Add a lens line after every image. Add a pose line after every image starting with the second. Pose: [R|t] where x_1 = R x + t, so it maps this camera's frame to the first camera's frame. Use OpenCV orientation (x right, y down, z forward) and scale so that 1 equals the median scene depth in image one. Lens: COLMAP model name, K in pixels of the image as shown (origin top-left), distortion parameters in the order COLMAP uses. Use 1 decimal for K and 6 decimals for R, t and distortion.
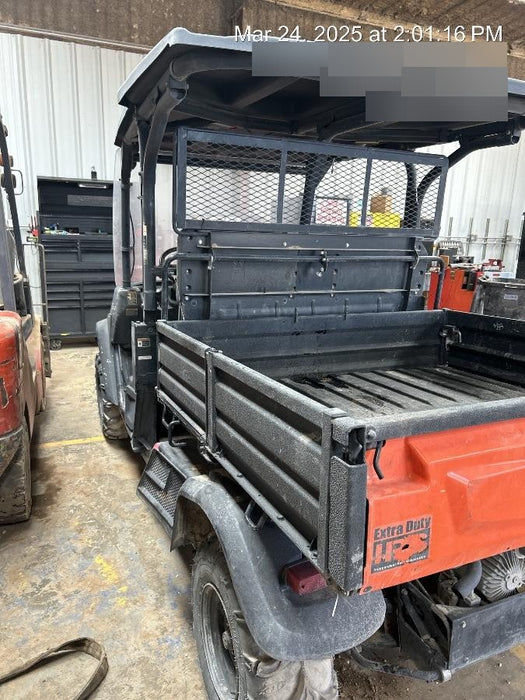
lens RADIAL K [[521.1, 0, 260.1], [0, 521.1, 354.7], [0, 0, 1]] dist [0.052535, -0.059340]
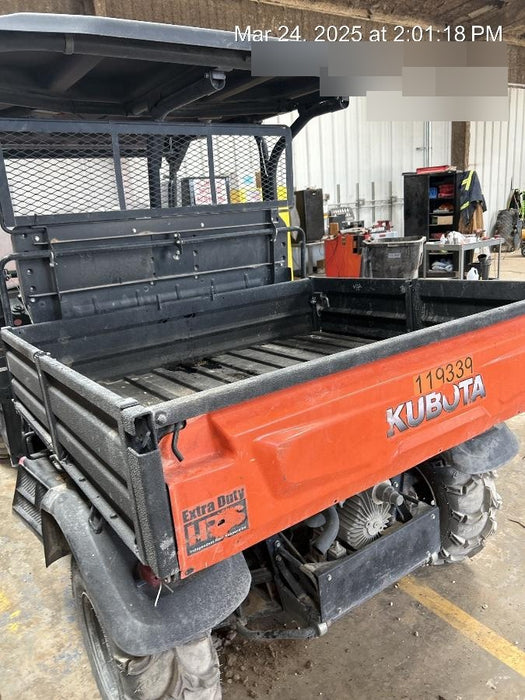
lens RADIAL K [[521.1, 0, 269.3], [0, 521.1, 353.6], [0, 0, 1]] dist [0.052535, -0.059340]
pose [[0.977115, -0.149937, 0.150882, 0.119658], [0.144993, 0.988484, 0.043316, 0.007293], [-0.155639, -0.020448, 0.987602, -0.000093]]
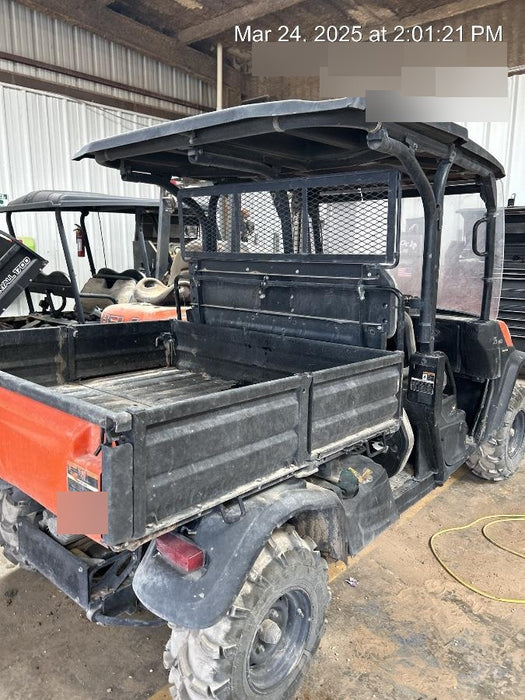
lens RADIAL K [[521.1, 0, 264.2], [0, 521.1, 346.5], [0, 0, 1]] dist [0.052535, -0.059340]
pose [[0.405353, 0.144348, -0.902692, 1.253221], [-0.194556, 0.978455, 0.069097, -0.139167], [0.893217, 0.147616, 0.424703, 0.593379]]
